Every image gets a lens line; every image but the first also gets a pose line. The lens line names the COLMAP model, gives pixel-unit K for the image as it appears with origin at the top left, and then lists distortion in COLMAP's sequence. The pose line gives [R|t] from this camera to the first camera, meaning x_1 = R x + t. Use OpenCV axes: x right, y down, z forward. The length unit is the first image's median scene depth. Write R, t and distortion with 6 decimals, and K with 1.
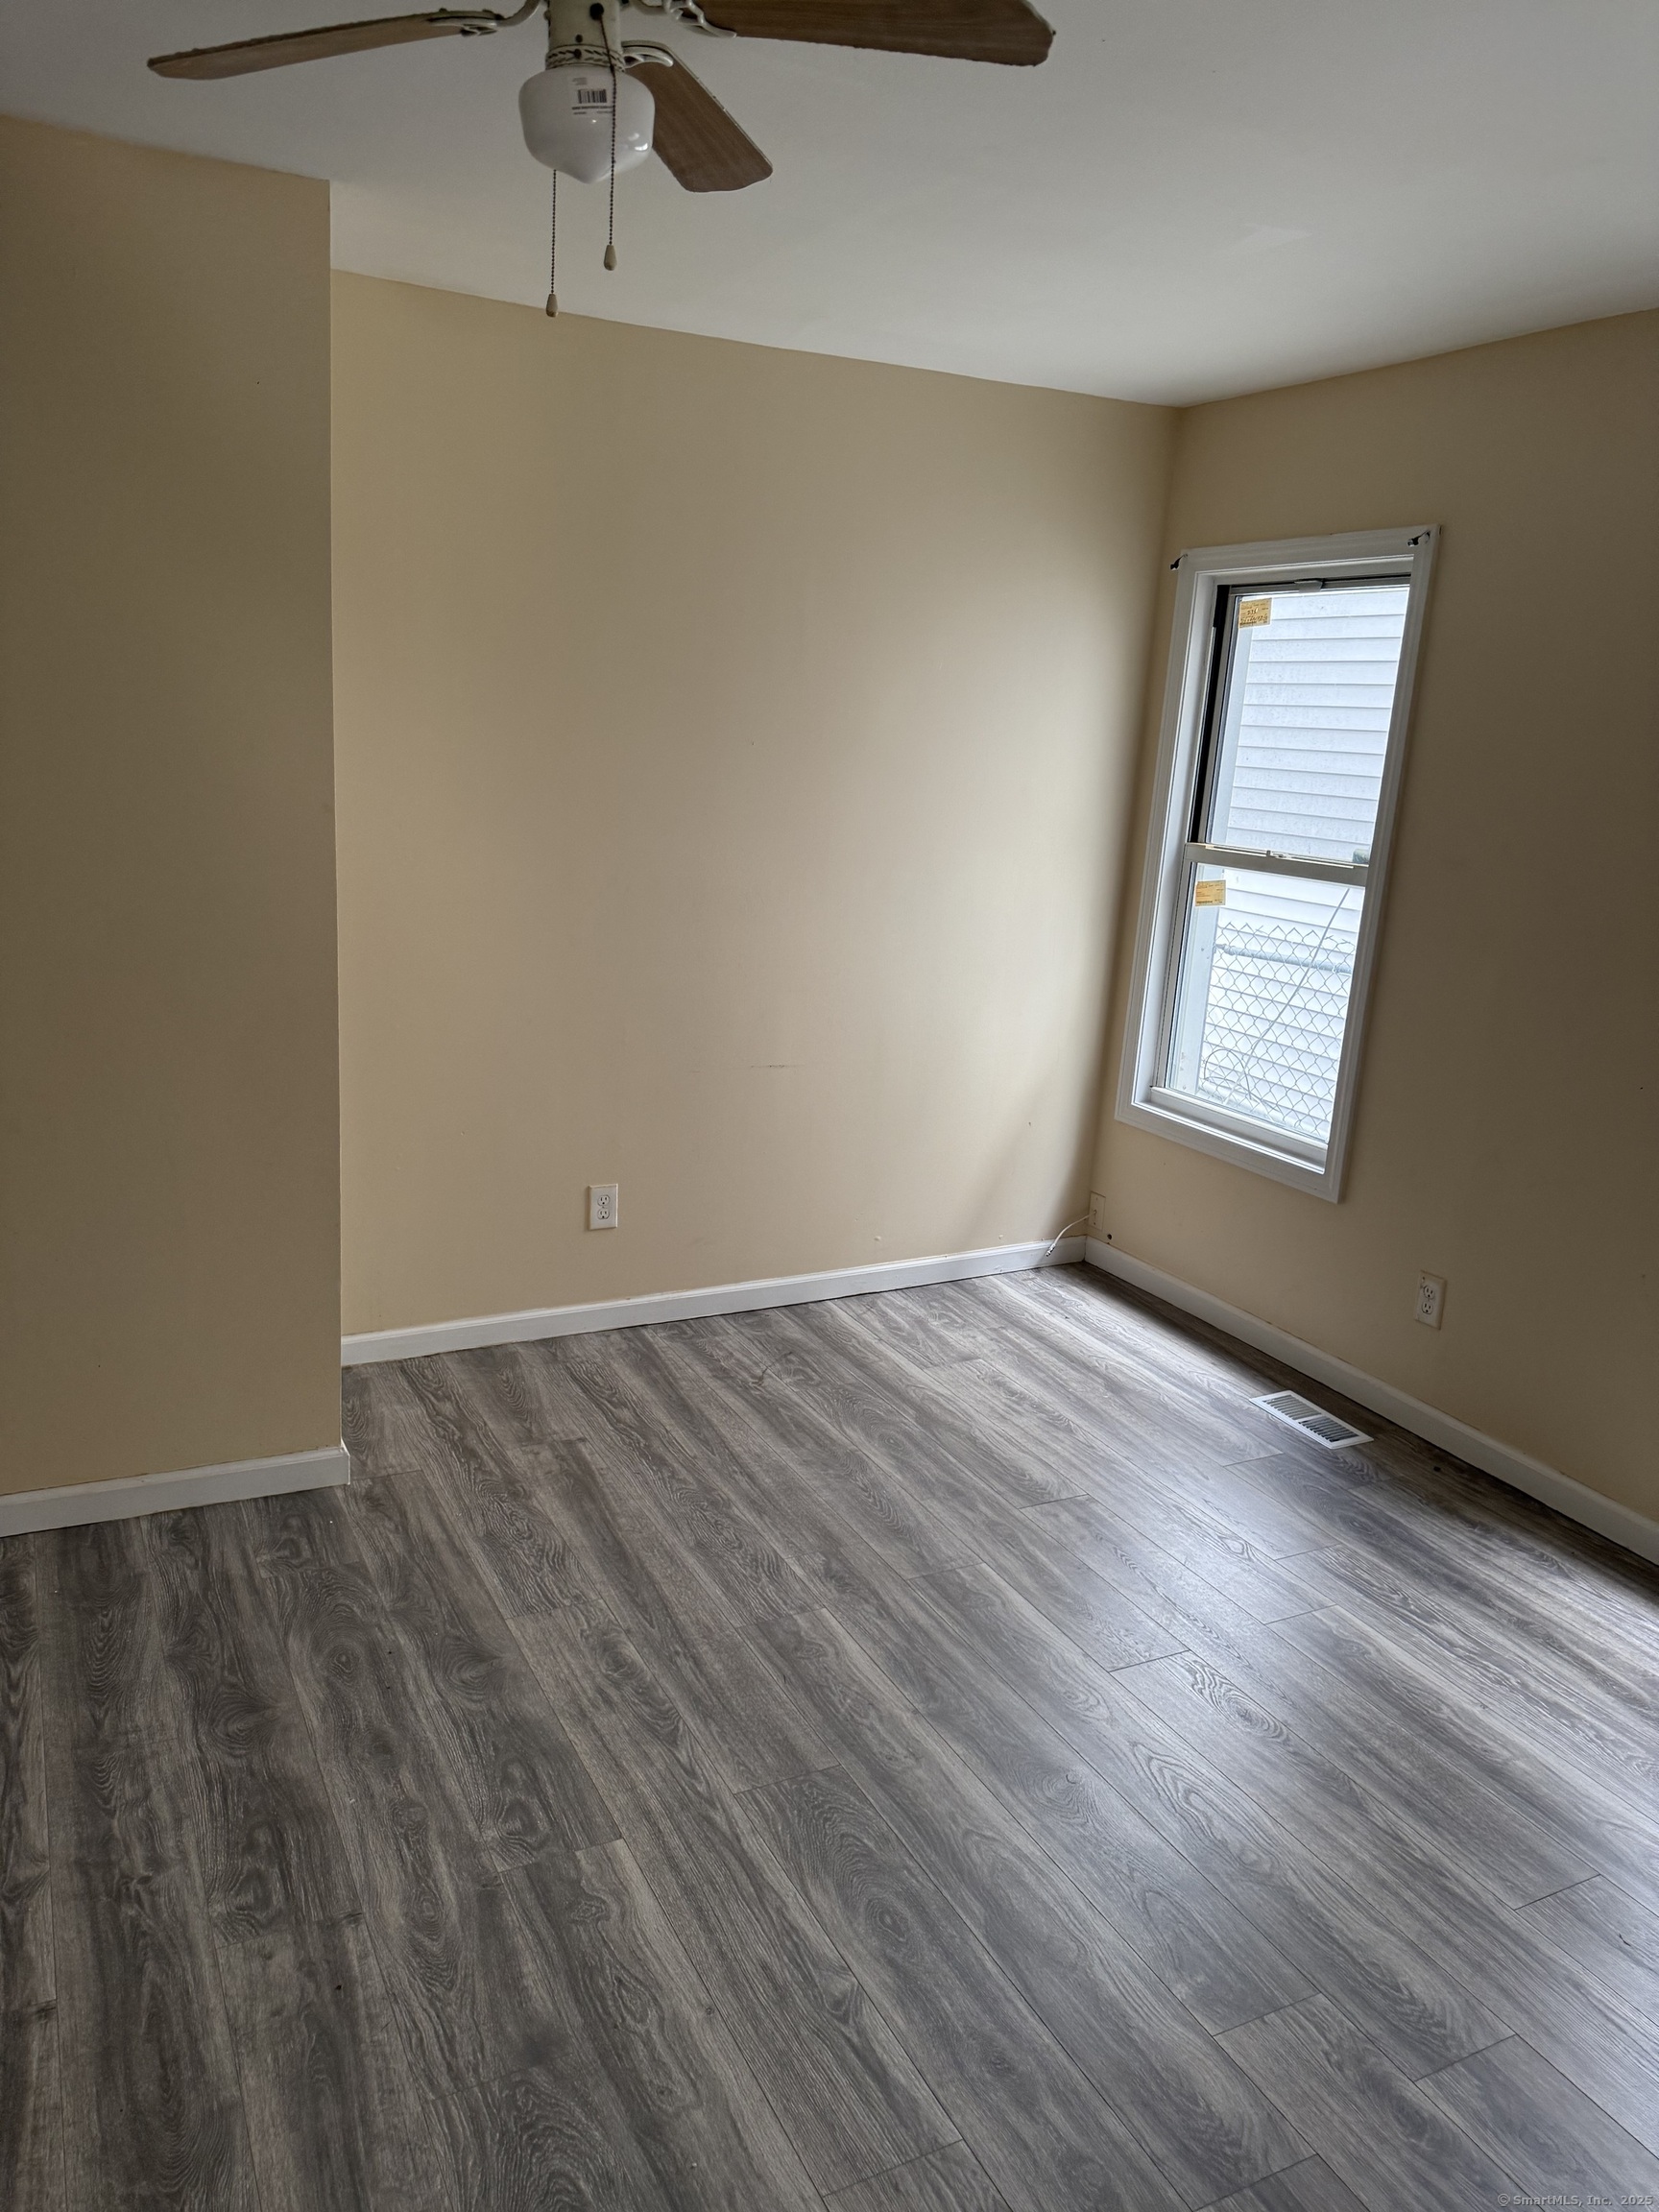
lens RADIAL K [[1523.6, 0, 829.5], [0, 1523.6, 1106.0], [0, 0, 1]] dist [0.011791, -0.002539]
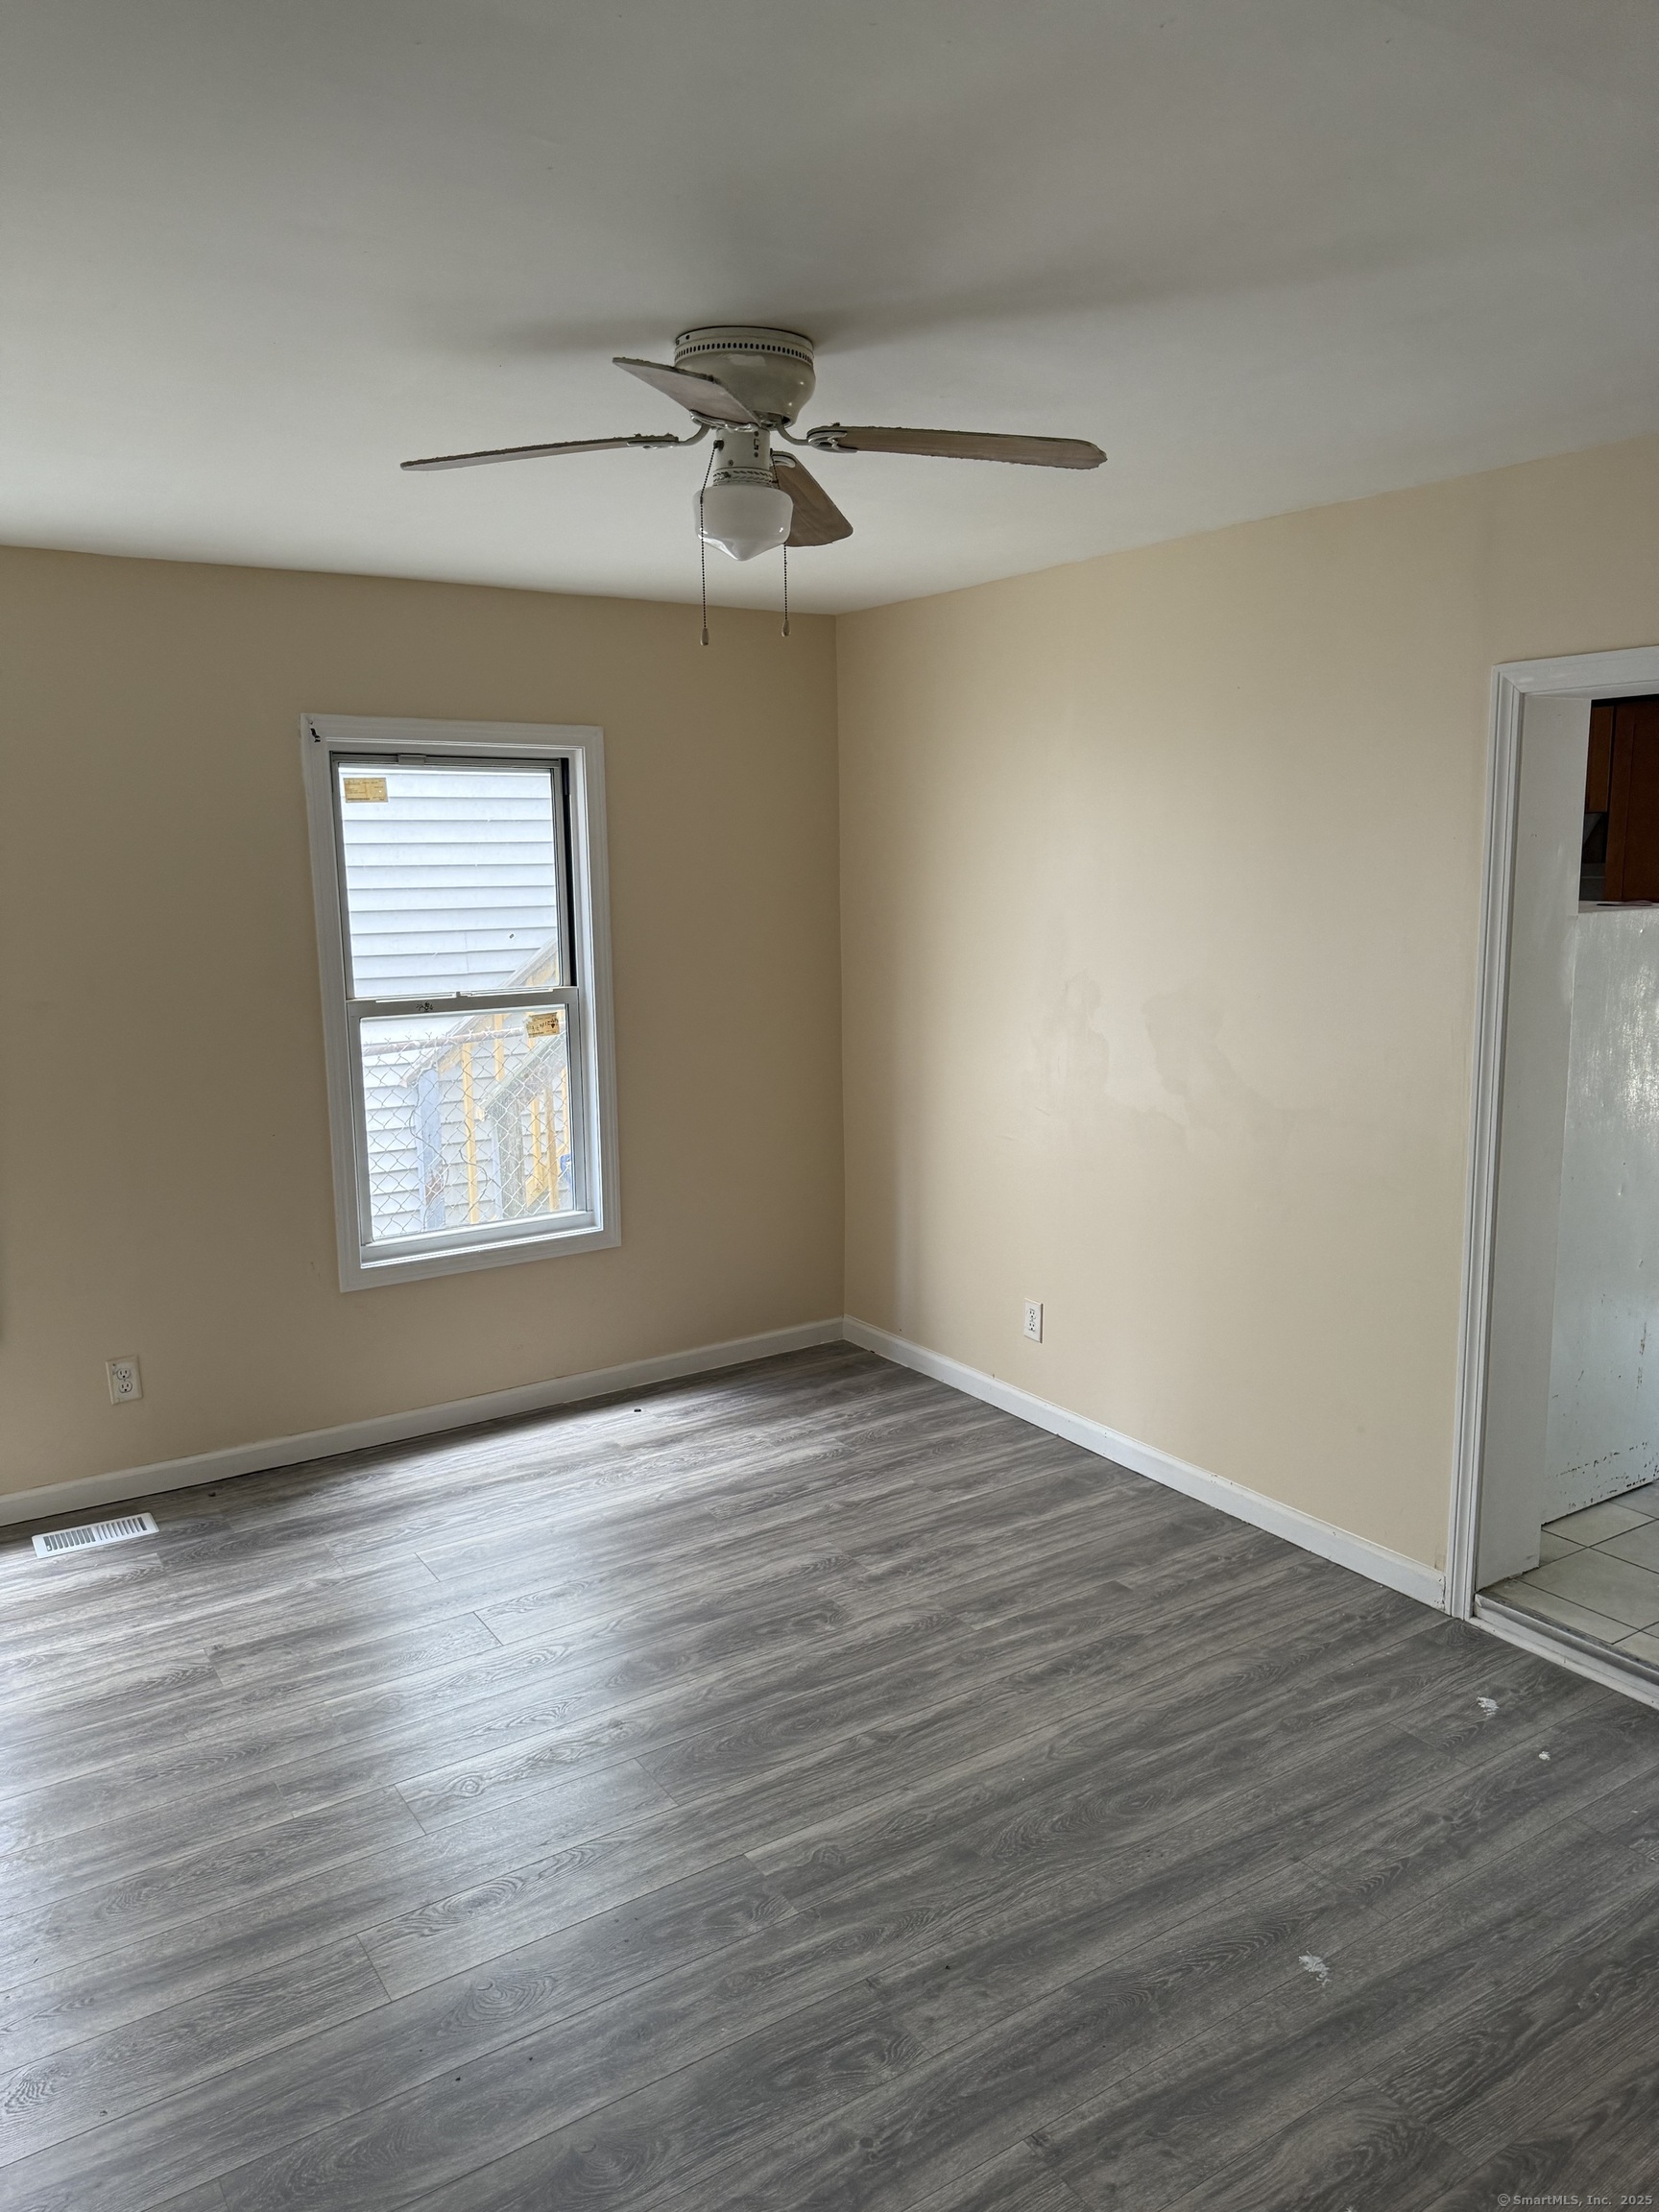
lens RADIAL K [[1558.0, 0, 829.5], [0, 1558.0, 1106.0], [0, 0, 1]] dist [-0.006593, 0.007078]
pose [[-0.081486, -0.227008, 0.970478, -1.251837], [0.267850, 0.932907, 0.240709, -0.342140], [-0.960009, 0.279557, -0.015215, 0.862199]]
